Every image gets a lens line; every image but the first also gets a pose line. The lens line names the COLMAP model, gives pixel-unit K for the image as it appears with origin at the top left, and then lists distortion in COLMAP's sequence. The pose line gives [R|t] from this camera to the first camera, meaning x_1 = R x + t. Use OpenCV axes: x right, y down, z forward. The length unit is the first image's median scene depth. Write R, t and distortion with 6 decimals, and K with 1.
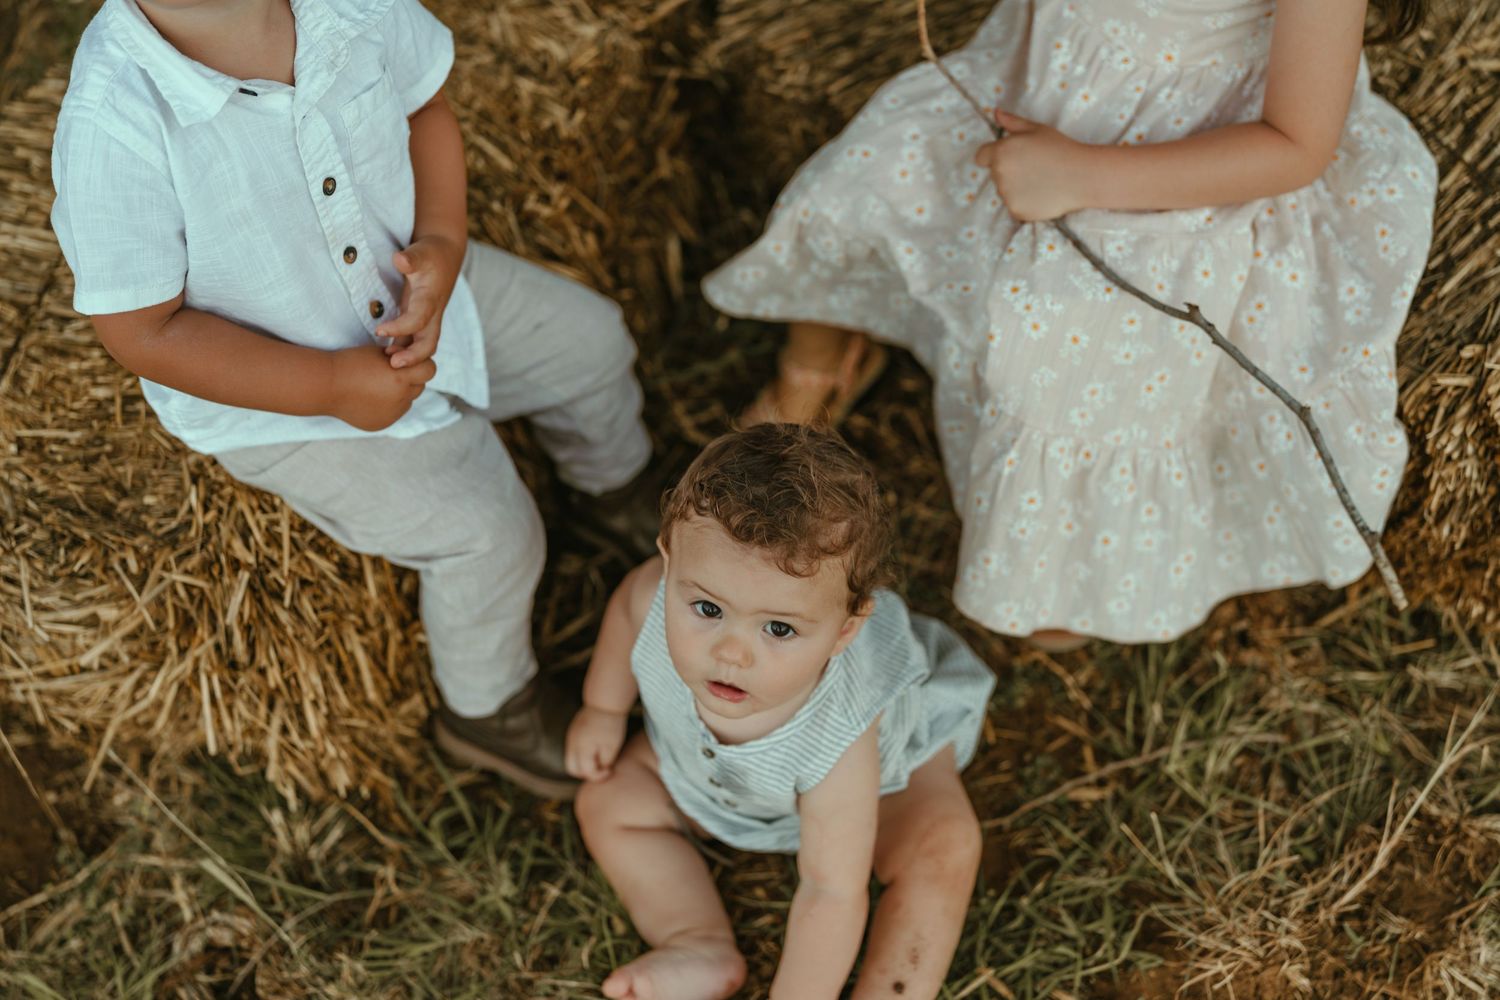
lens RADIAL K [[2119.1, 0, 755.3], [0, 2119.1, 487.6], [0, 0, 1]] dist [0.018399, 0.000000]
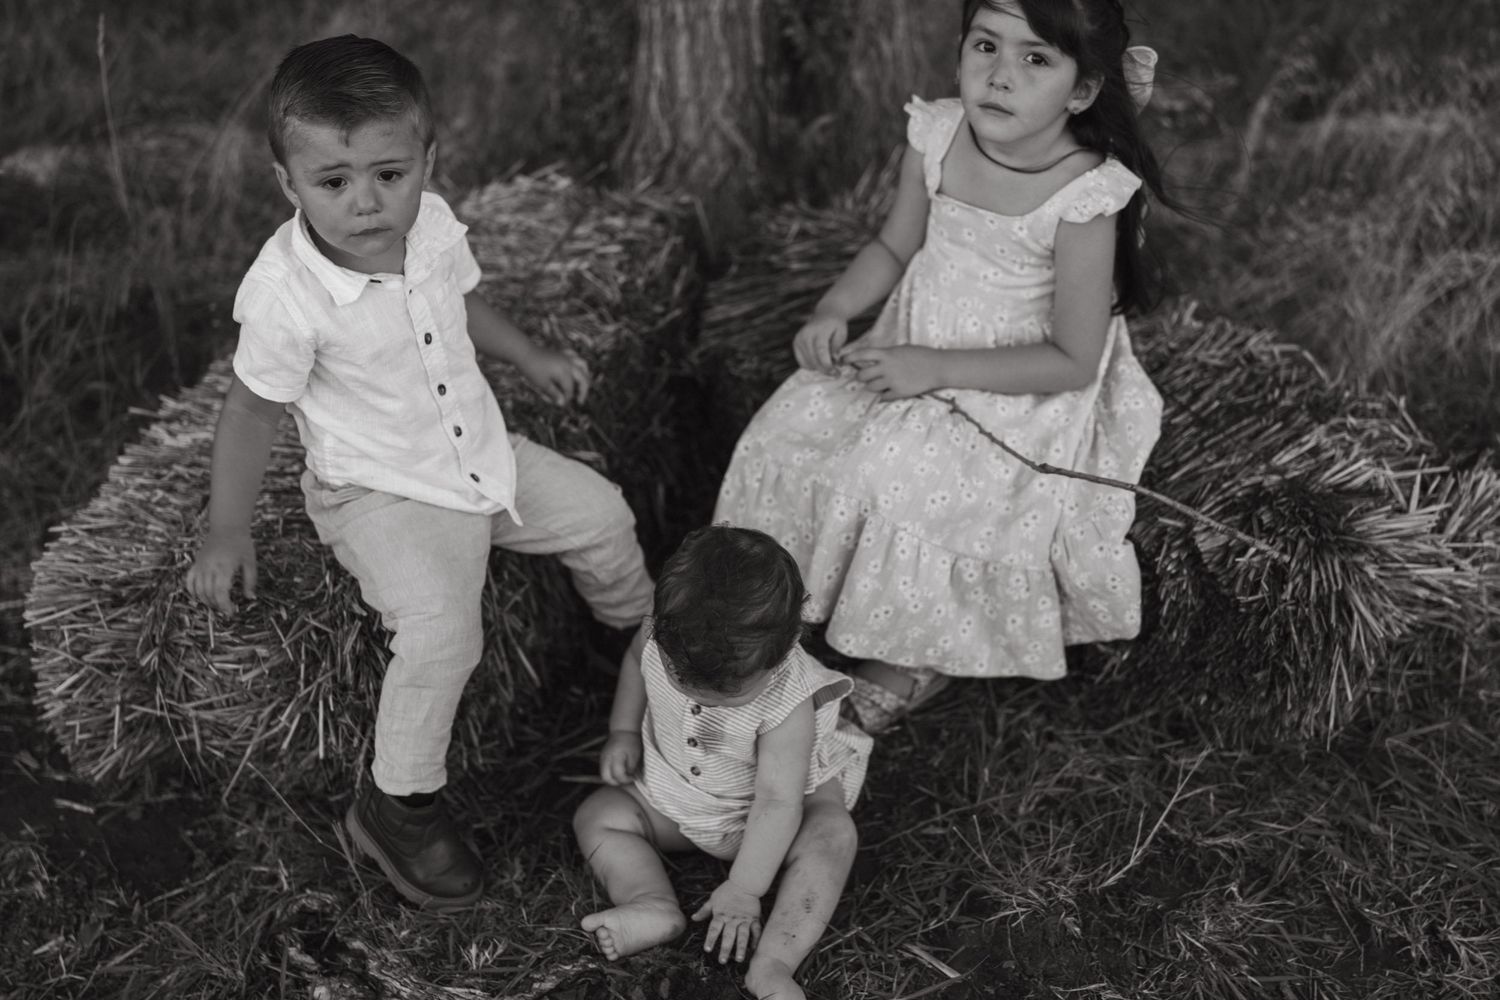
lens RADIAL K [[2119.1, 0, 746.1], [0, 2119.1, 508.8], [0, 0, 1]] dist [0.018399, 0.000000]
pose [[0.999310, 0.035915, -0.009511, 0.038937], [-0.037136, 0.957725, -0.285278, 0.360672], [-0.001136, 0.285434, 0.958398, -0.423152]]
